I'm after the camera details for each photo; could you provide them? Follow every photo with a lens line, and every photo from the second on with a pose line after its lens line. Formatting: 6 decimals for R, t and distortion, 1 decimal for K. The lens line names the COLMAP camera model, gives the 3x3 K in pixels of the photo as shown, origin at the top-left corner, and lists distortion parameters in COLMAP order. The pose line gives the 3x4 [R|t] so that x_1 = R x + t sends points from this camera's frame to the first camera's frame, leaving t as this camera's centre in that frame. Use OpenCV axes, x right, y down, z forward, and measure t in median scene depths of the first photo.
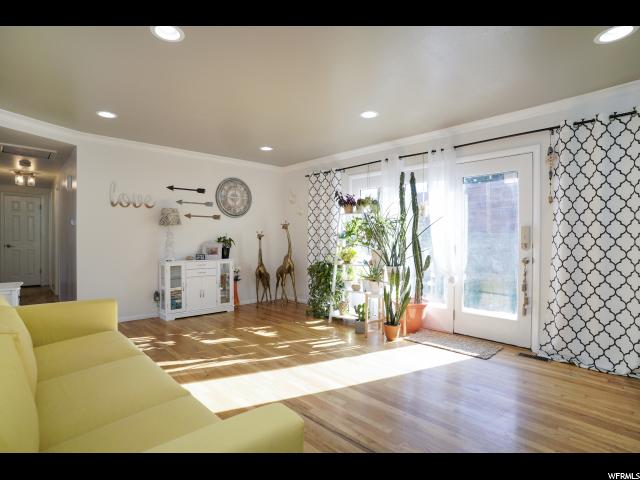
lens RADIAL K [[335.7, 0, 314.6], [0, 335.7, 240.6], [0, 0, 1]] dist [-0.047351, 0.004614]
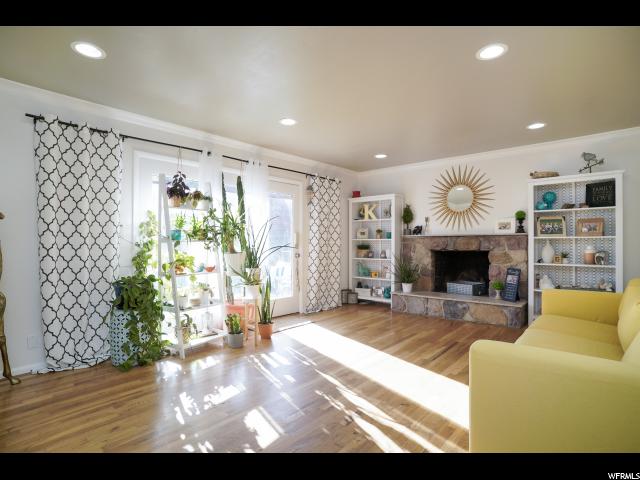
lens RADIAL K [[335.7, 0, 315.6], [0, 335.7, 242.5], [0, 0, 1]] dist [-0.047351, 0.004614]
pose [[-0.096159, 0.000669, 0.995366, -0.769688], [0.014195, 0.999899, 0.000699, 0.001564], [-0.995265, 0.014196, -0.096159, 0.888042]]
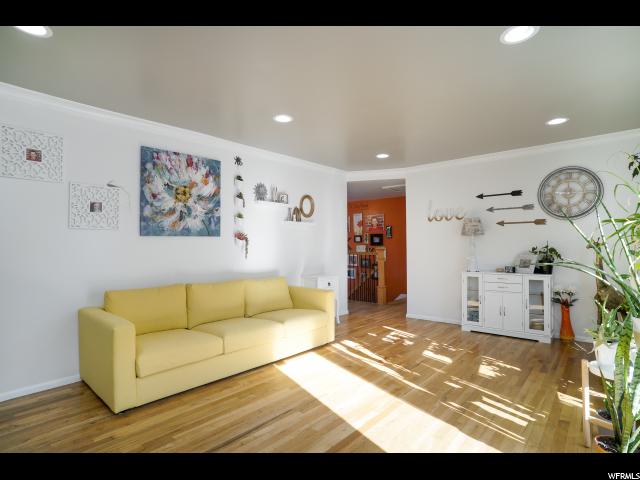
lens RADIAL K [[335.7, 0, 319.2], [0, 335.7, 237.4], [0, 0, 1]] dist [-0.047351, 0.004614]
pose [[0.100090, -0.030924, -0.994498, 0.591843], [-0.000991, 0.999513, -0.031180, -0.009997], [0.994978, 0.004107, 0.100011, 0.527979]]
